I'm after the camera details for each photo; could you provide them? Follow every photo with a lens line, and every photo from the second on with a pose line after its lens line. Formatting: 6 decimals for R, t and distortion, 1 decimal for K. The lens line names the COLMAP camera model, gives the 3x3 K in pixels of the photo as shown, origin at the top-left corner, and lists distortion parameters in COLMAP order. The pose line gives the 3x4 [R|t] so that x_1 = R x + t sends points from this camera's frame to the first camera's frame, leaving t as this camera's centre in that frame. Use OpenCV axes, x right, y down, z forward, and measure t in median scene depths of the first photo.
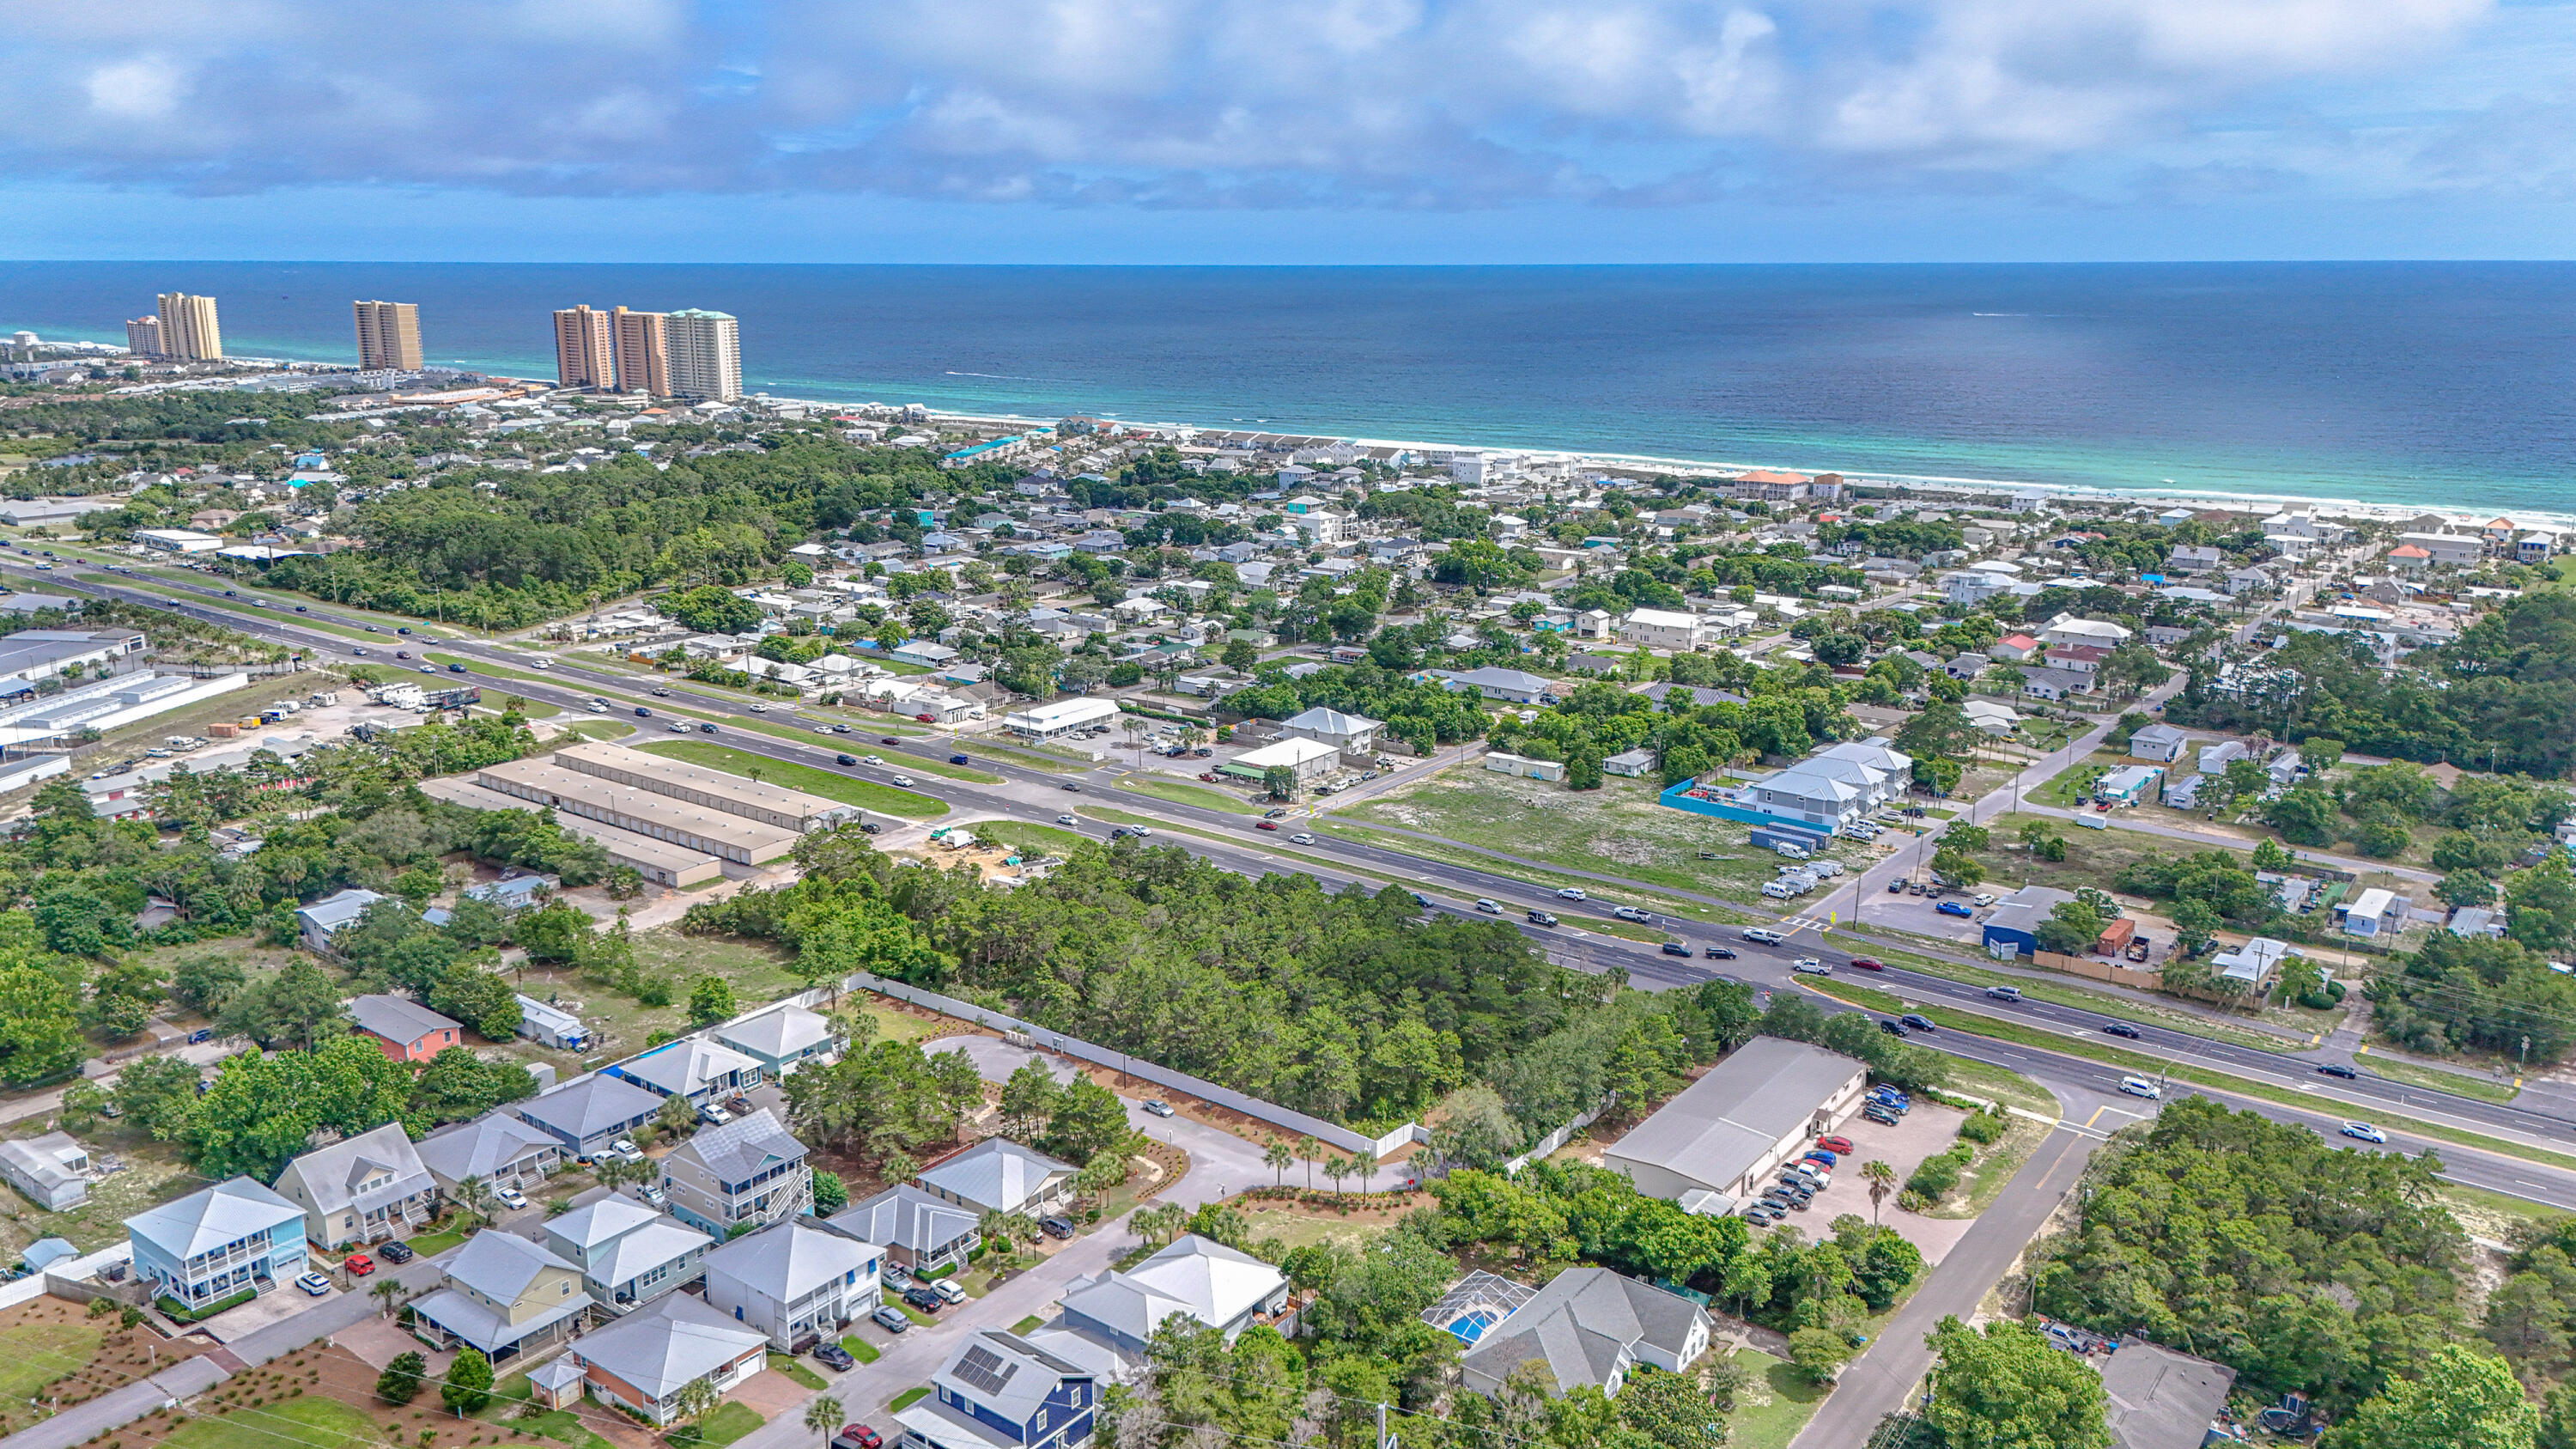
lens RADIAL K [[1884.1, 0, 1288.0], [0, 1884.1, 724.5], [0, 0, 1]] dist [0.070771, -0.065401]
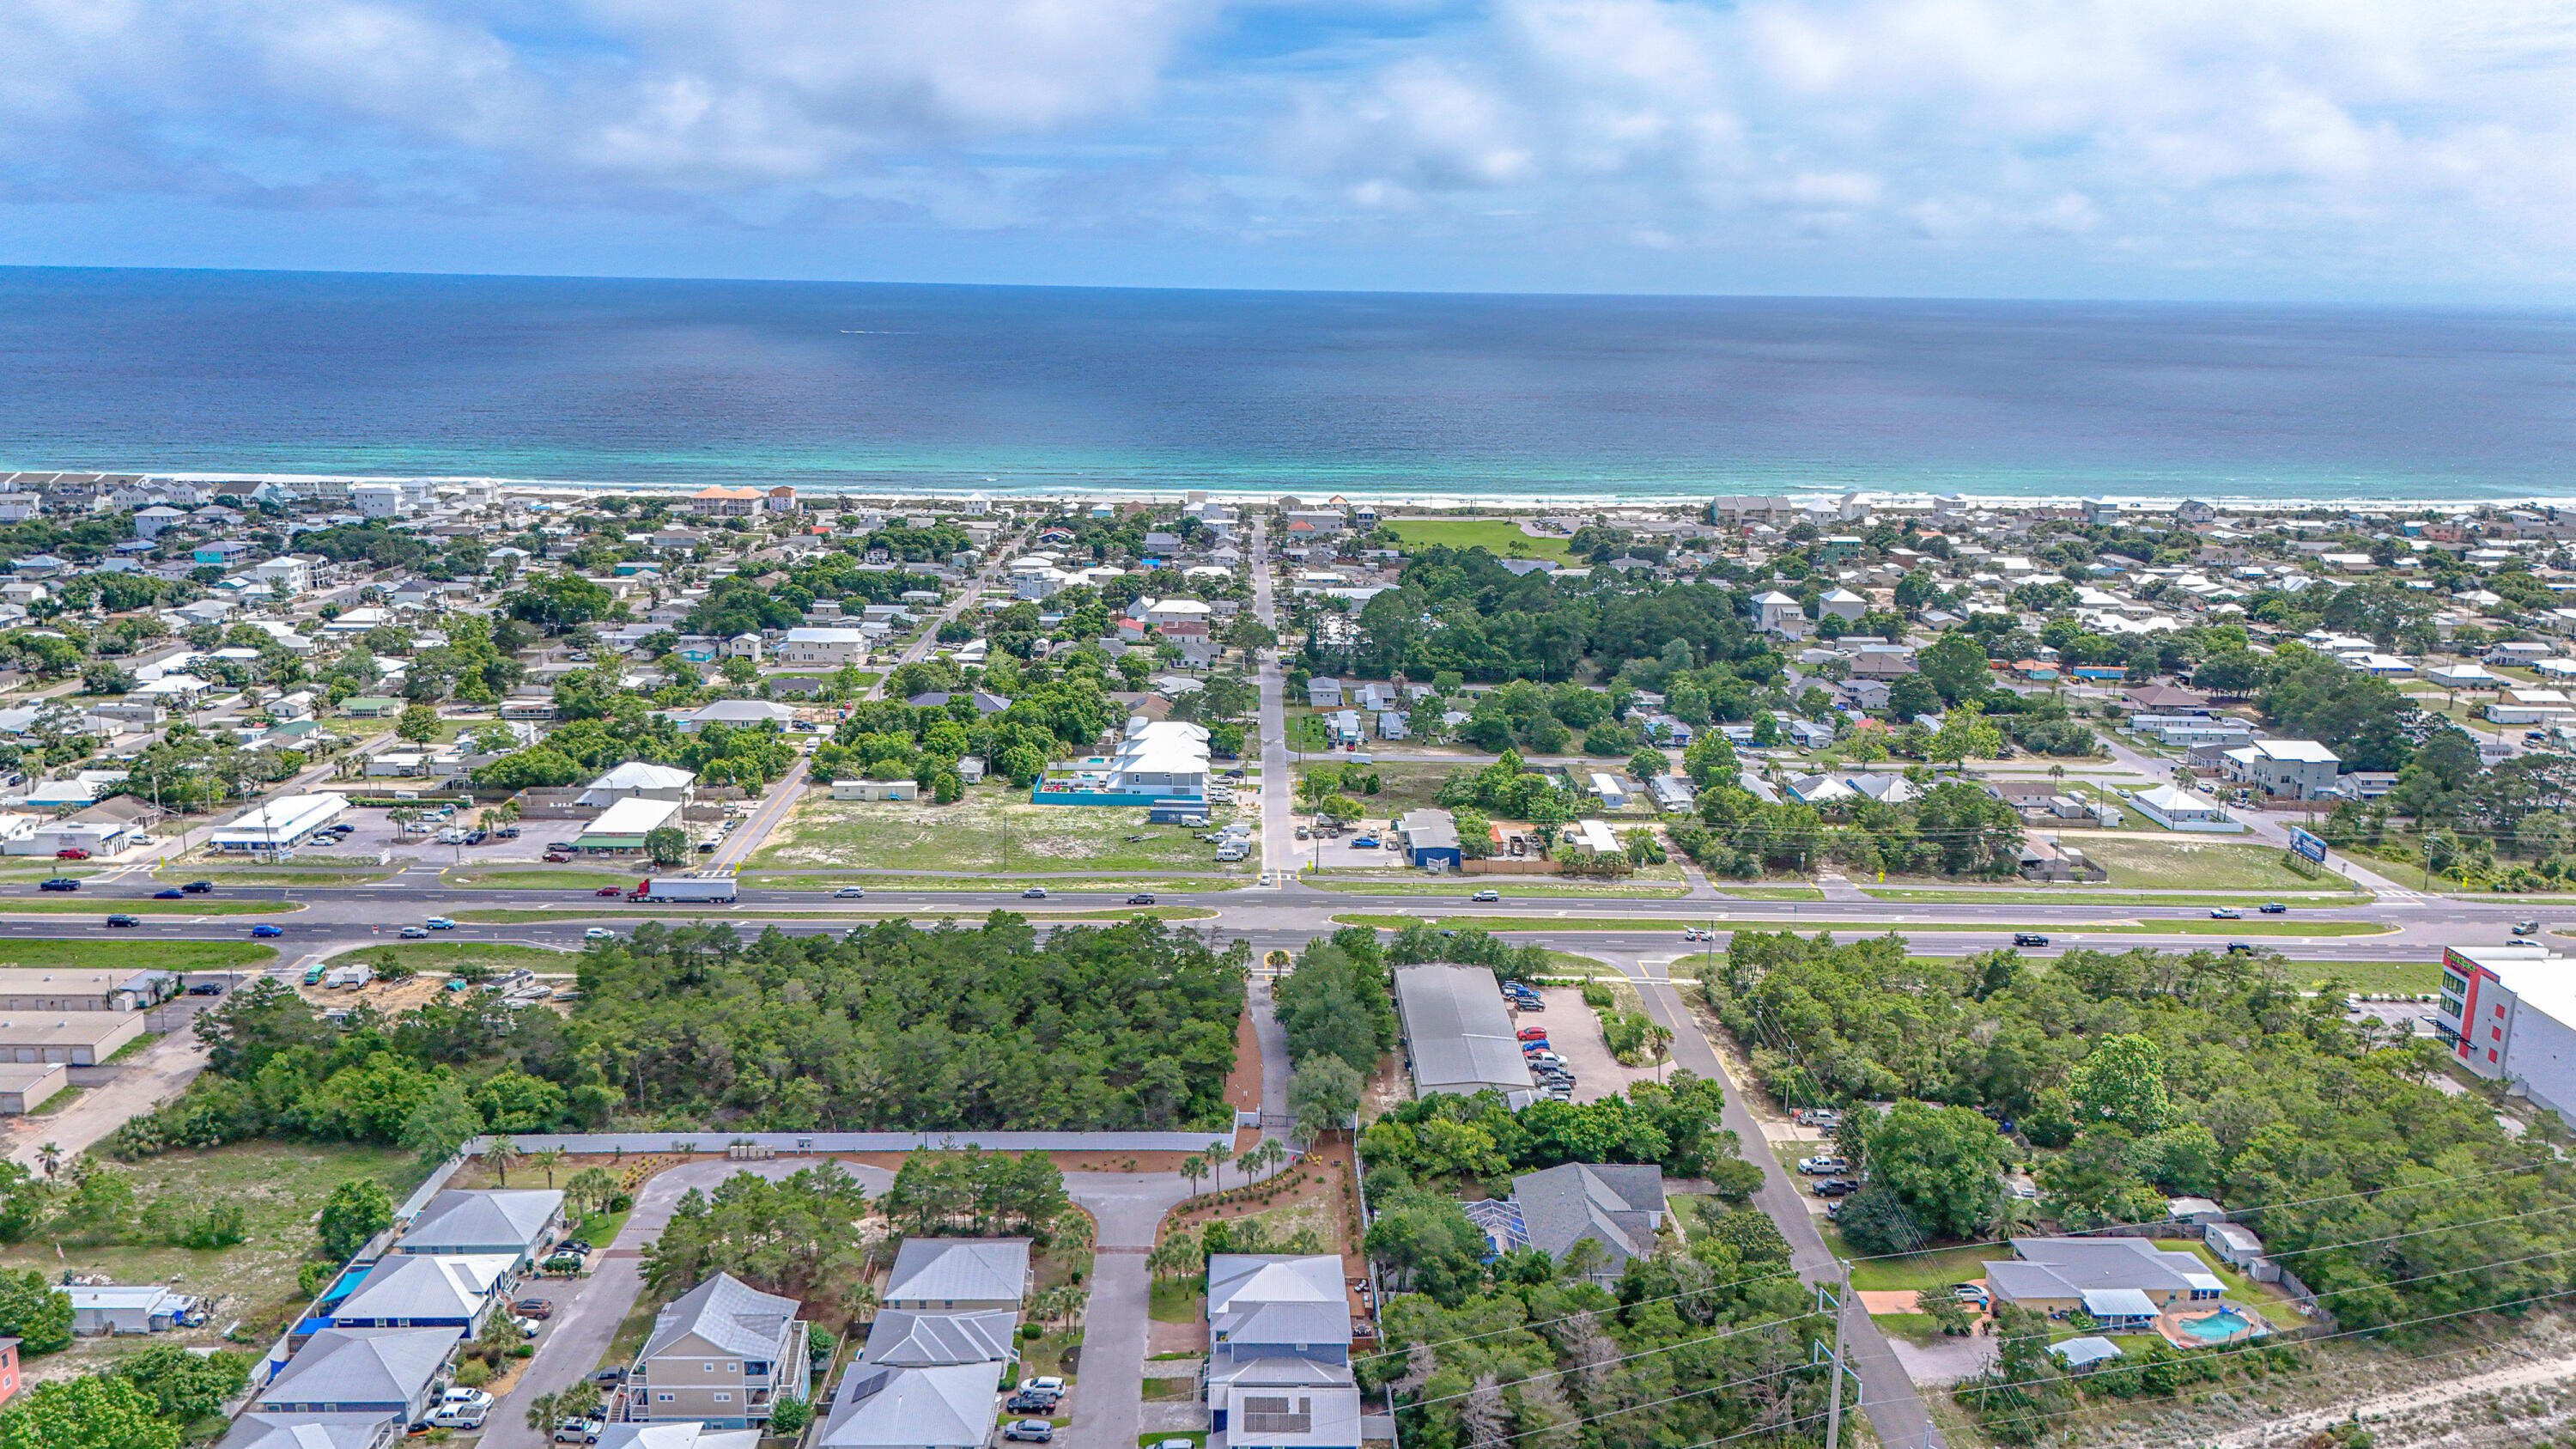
lens RADIAL K [[1884.1, 0, 1288.0], [0, 1884.1, 724.5], [0, 0, 1]] dist [0.070771, -0.065401]
pose [[0.782114, -0.130871, 0.609237, -0.316790], [0.135329, 0.990035, 0.038941, -0.021937], [-0.608263, 0.051991, 0.792031, 0.091216]]
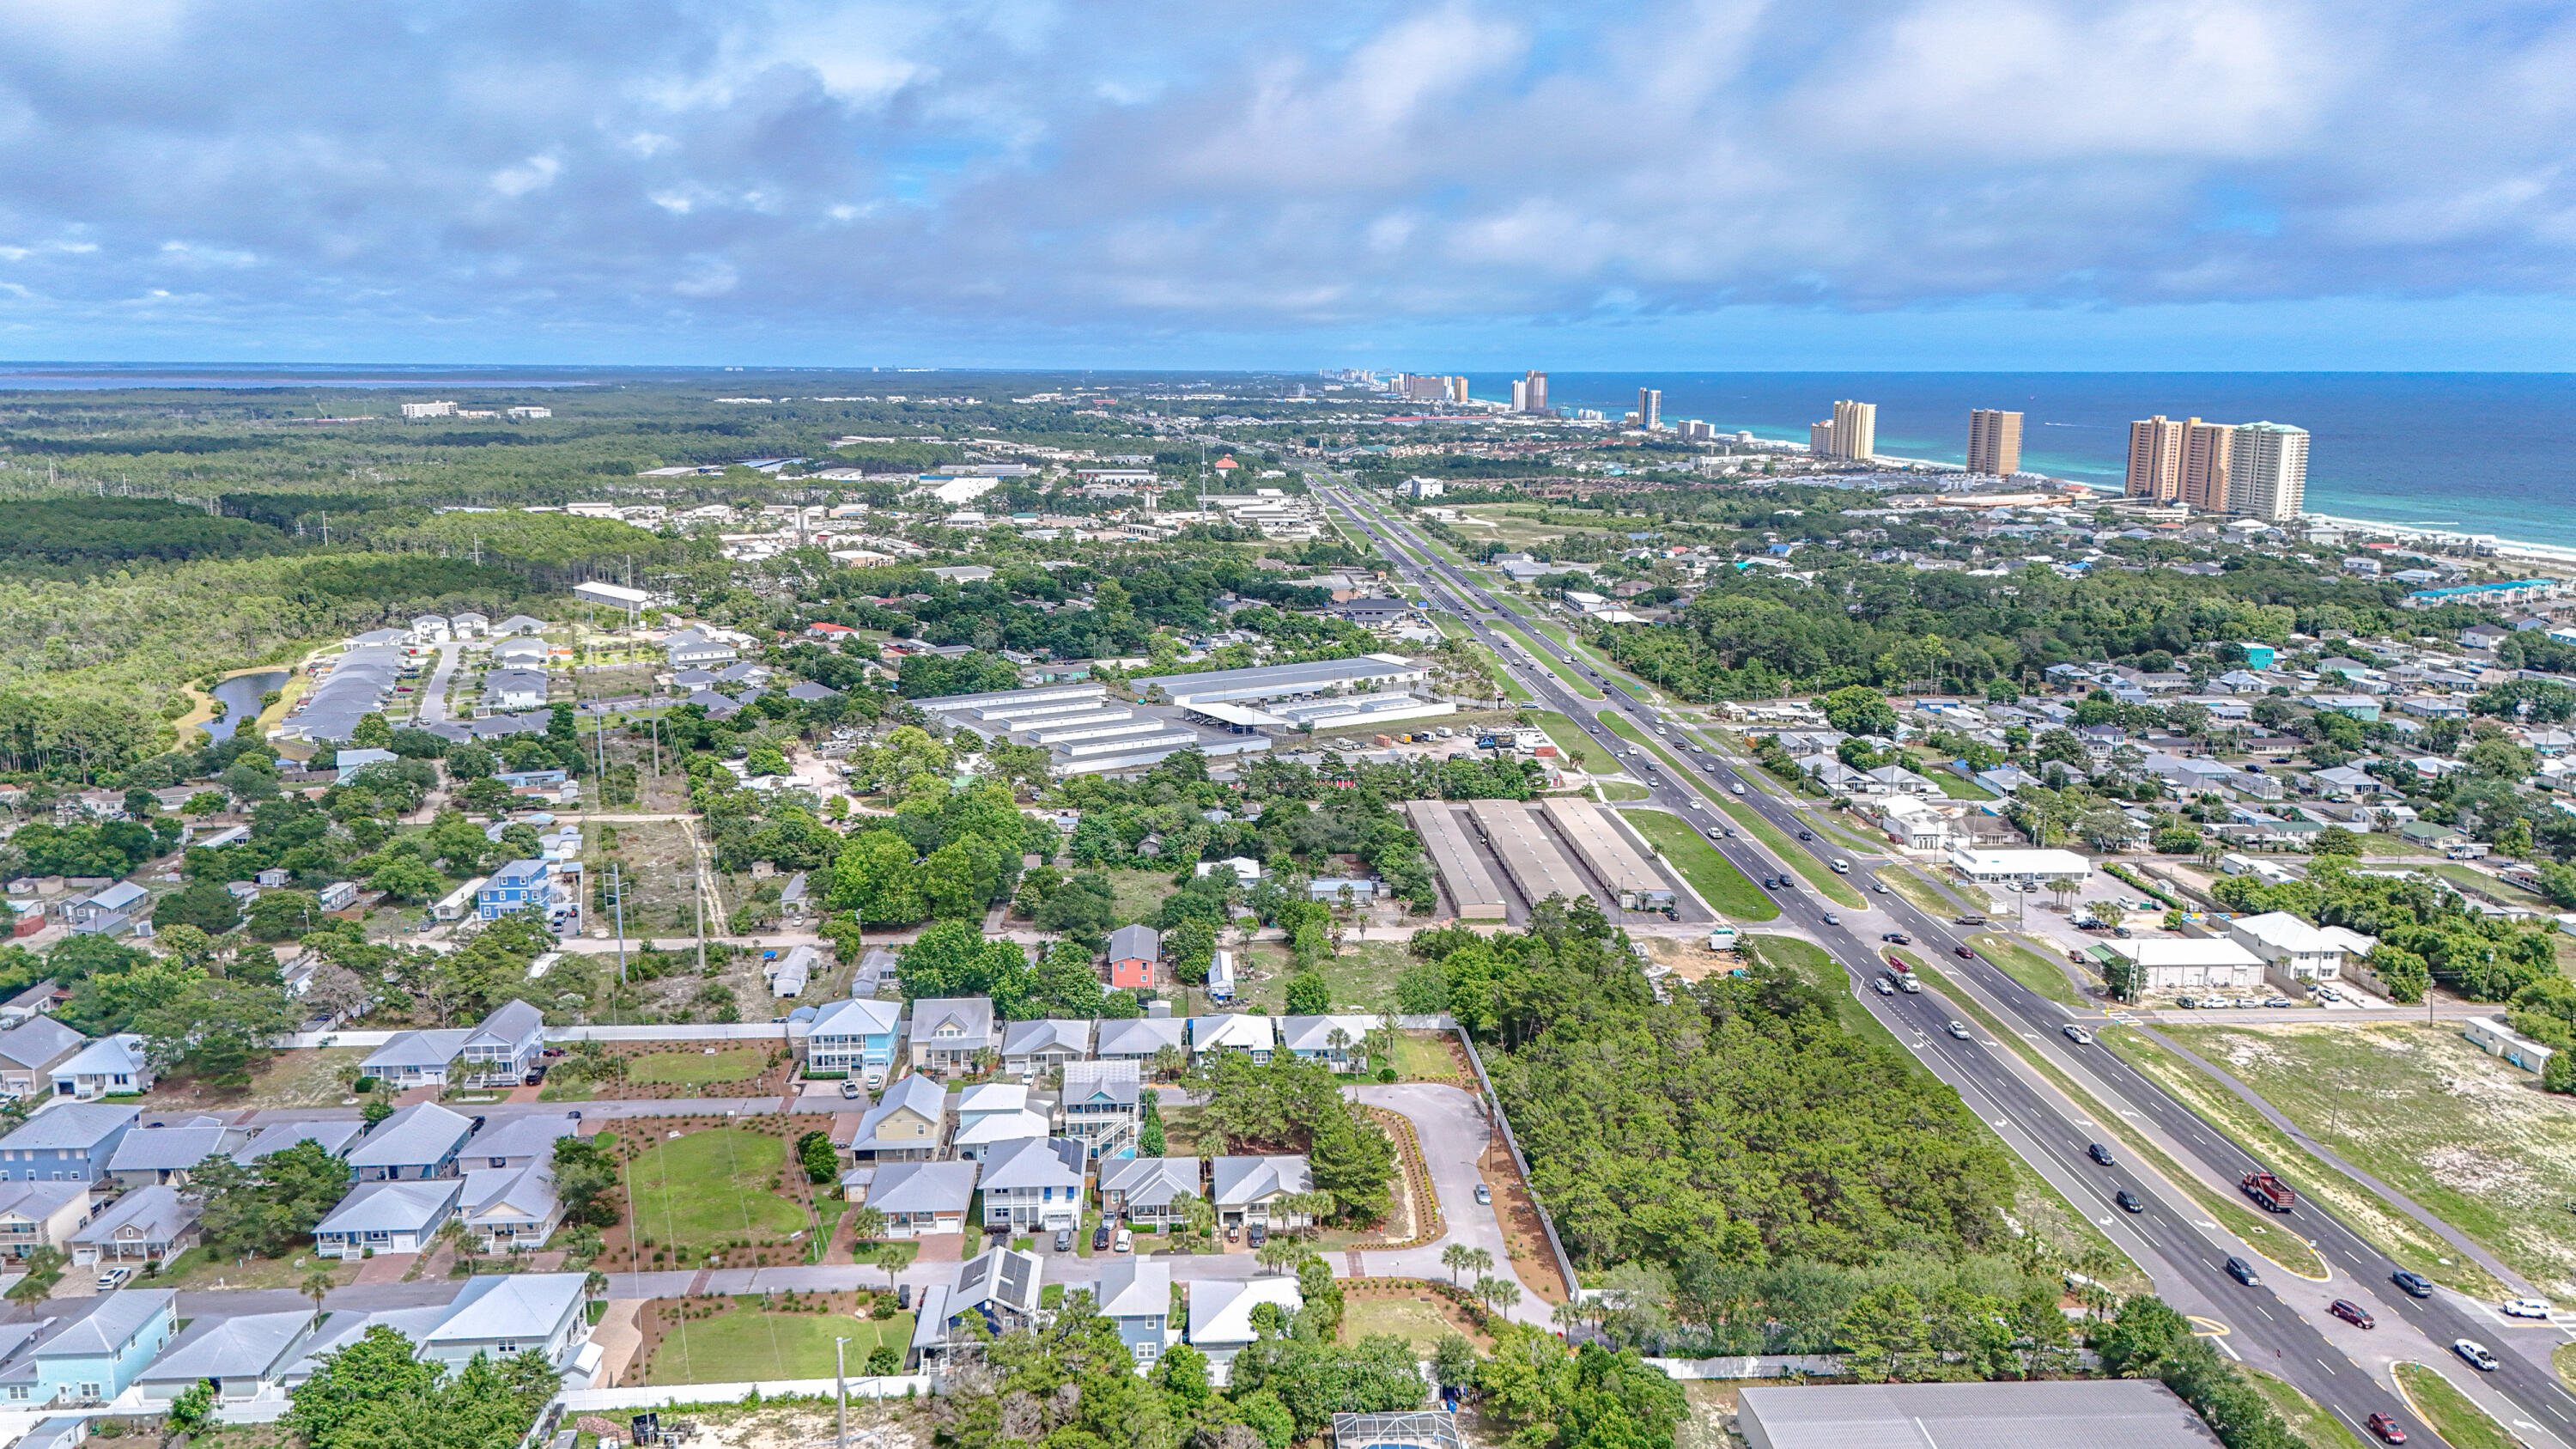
lens RADIAL K [[1884.1, 0, 1288.0], [0, 1884.1, 724.5], [0, 0, 1]] dist [0.070771, -0.065401]
pose [[0.652491, 0.146496, -0.743502, 0.371202], [-0.187030, 0.981916, 0.029336, -0.036113], [0.734354, 0.119916, 0.668090, 0.129975]]
